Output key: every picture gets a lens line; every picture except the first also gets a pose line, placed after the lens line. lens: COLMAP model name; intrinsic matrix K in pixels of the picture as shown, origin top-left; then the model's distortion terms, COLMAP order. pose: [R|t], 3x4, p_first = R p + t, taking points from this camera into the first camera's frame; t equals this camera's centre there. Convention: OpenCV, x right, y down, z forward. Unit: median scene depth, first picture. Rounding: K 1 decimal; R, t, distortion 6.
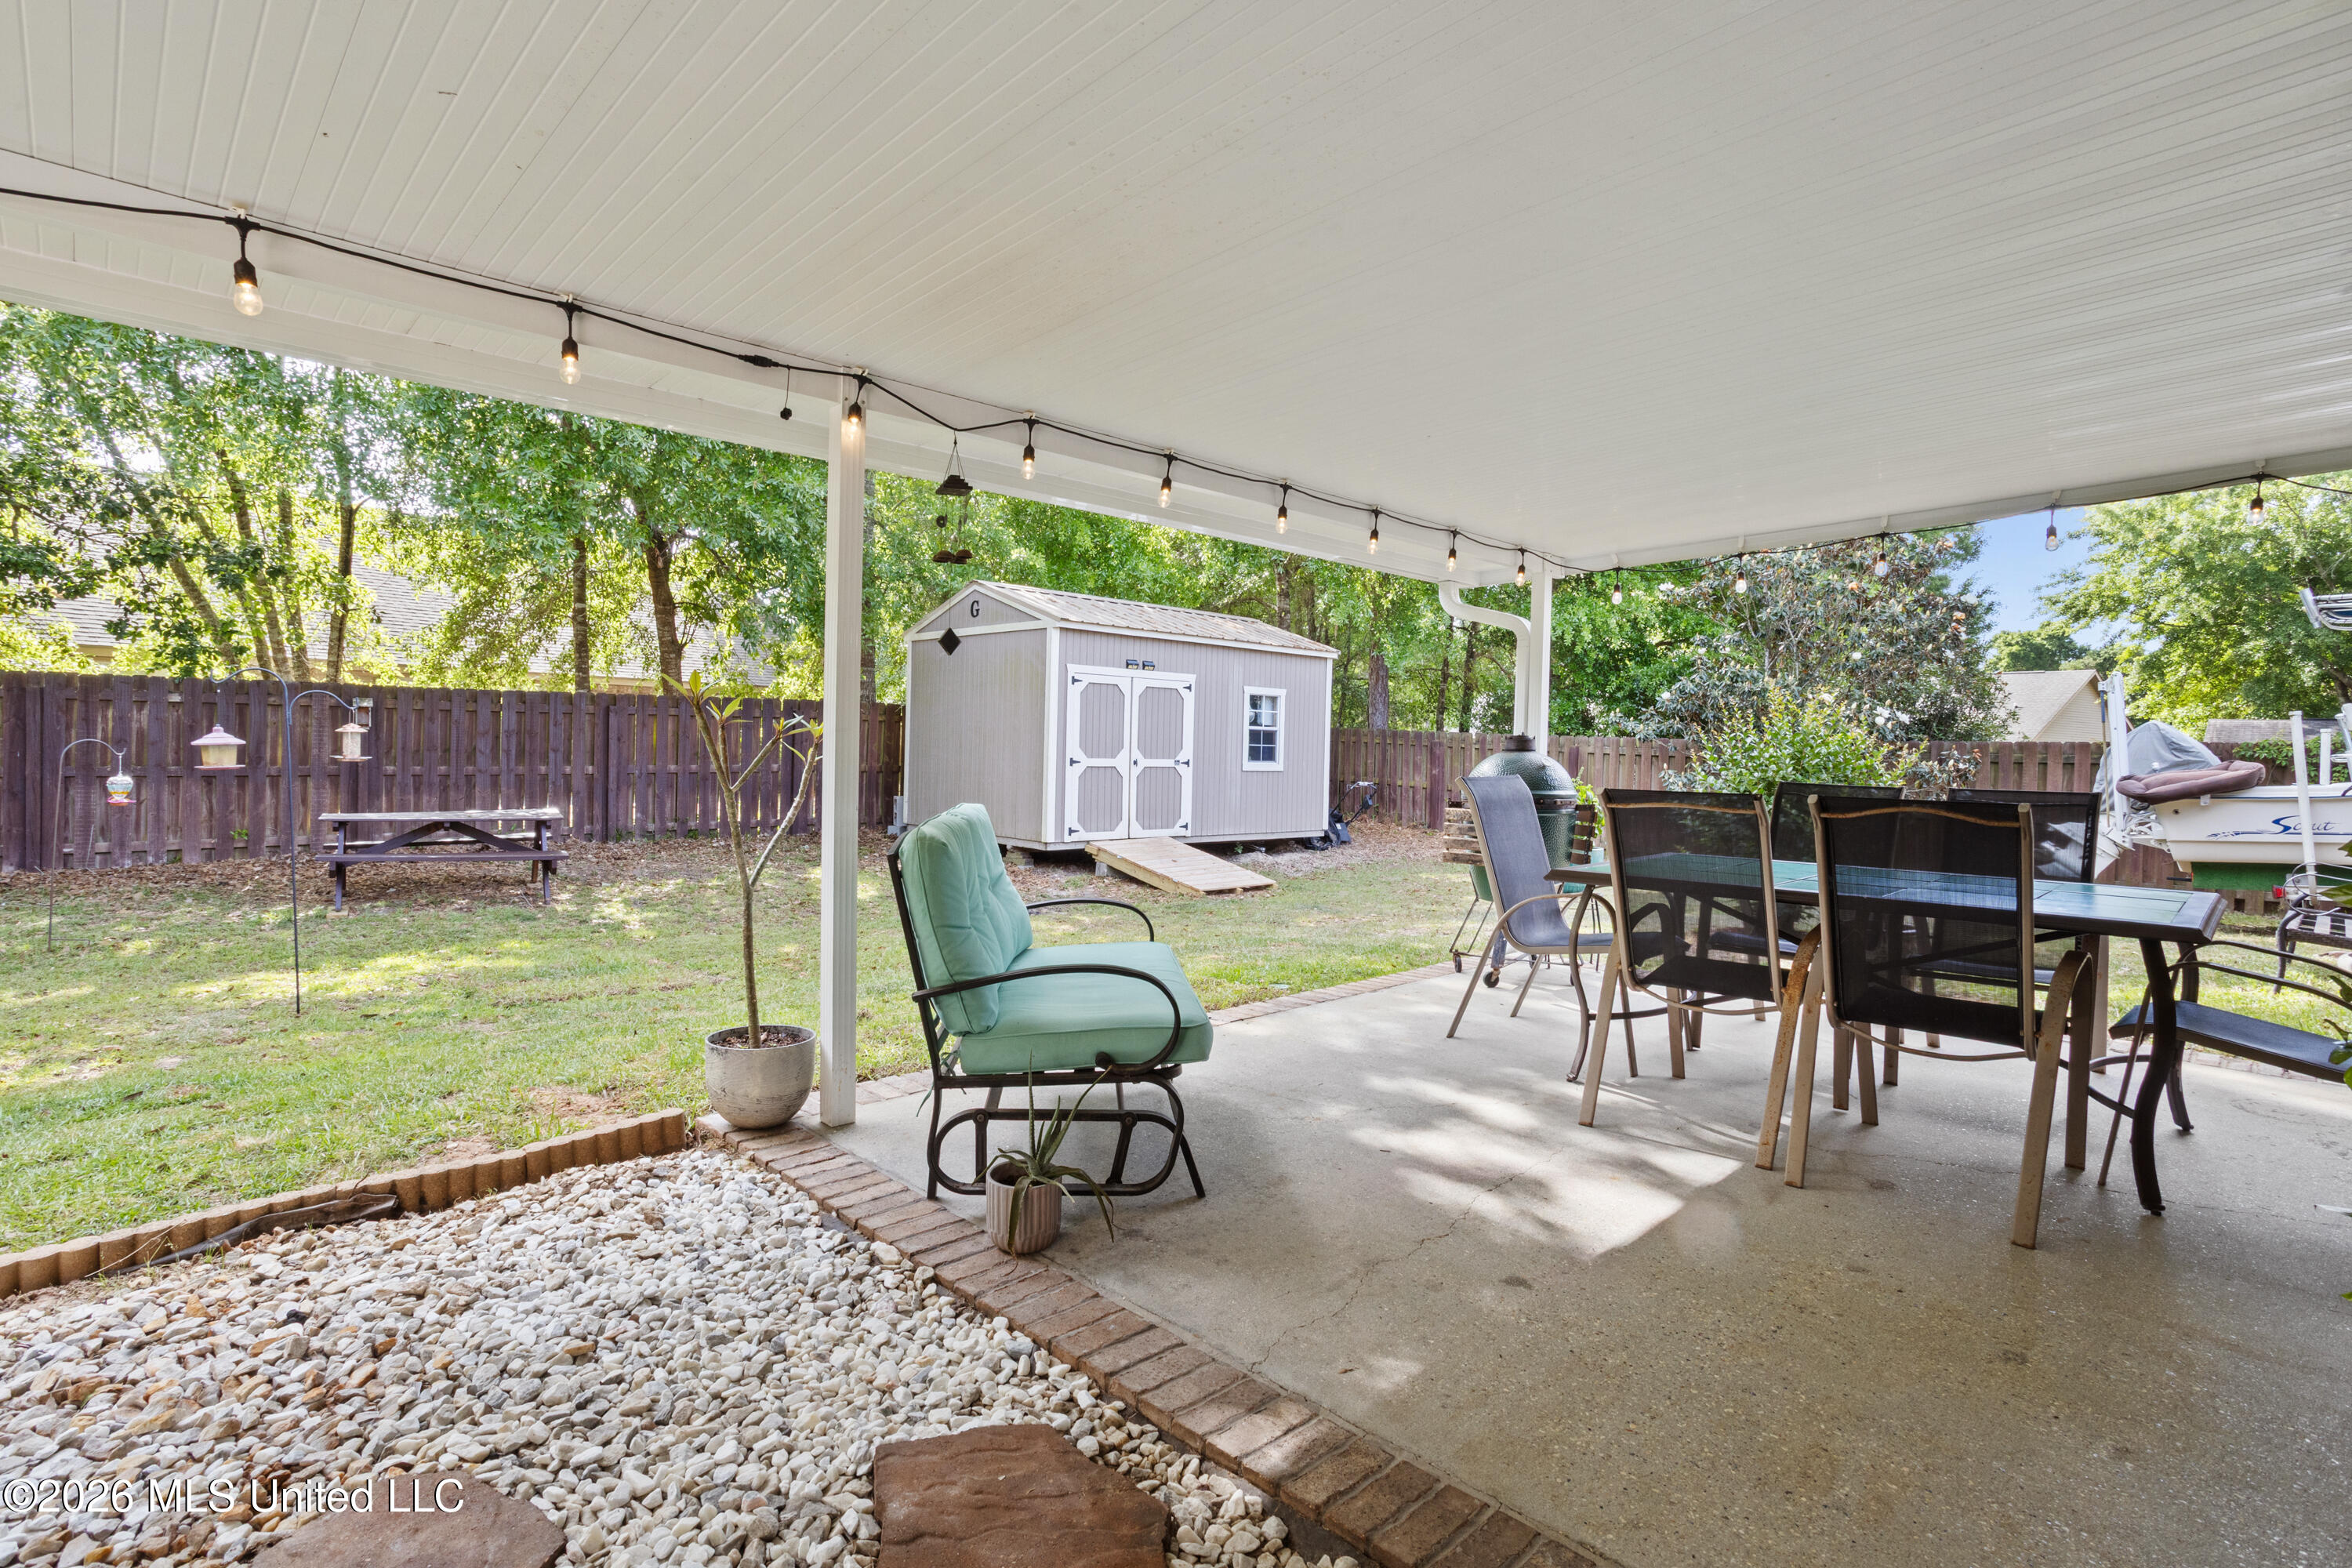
lens RADIAL K [[1139.8, 0, 1157.9], [0, 1139.8, 744.5], [0, 0, 1]] dist [-0.034469, 0.020029]
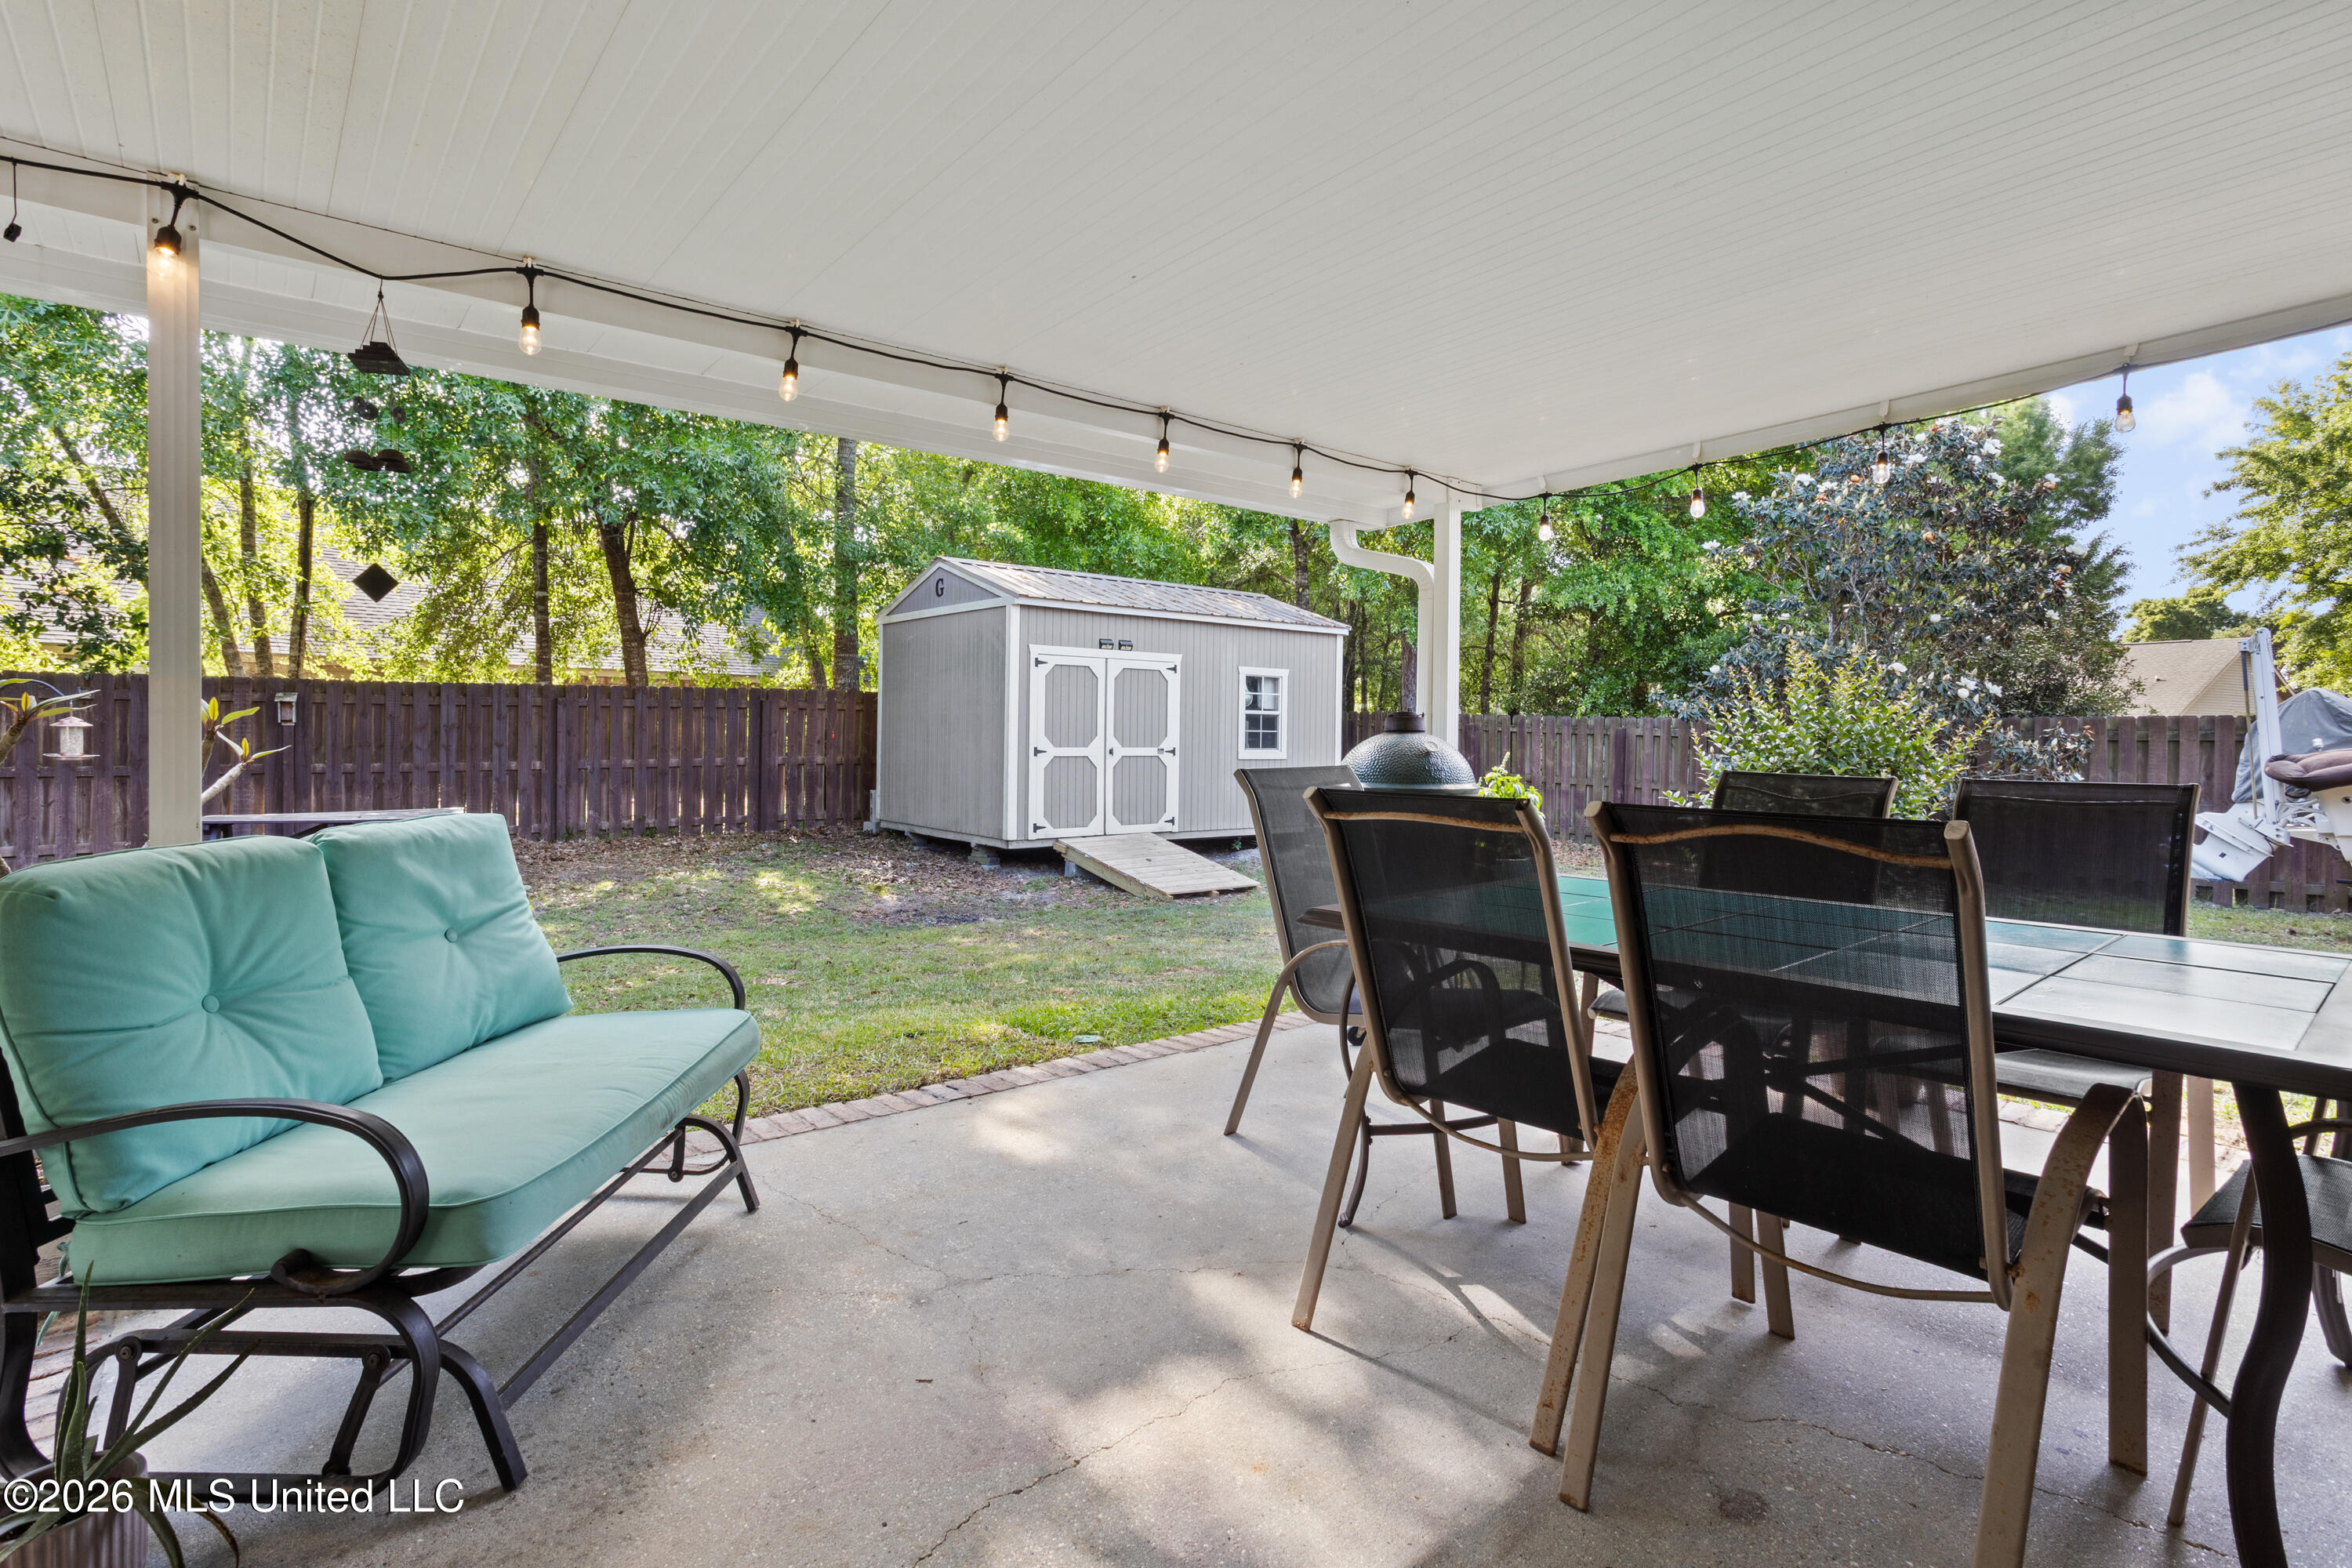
lens RADIAL K [[1139.8, 0, 1154.8], [0, 1139.8, 722.0], [0, 0, 1]] dist [-0.034469, 0.020029]
pose [[0.996595, -0.012402, -0.081519, 0.096536], [0.011586, 0.999878, -0.010477, 0.002126], [0.081639, 0.009497, 0.996617, 0.100528]]
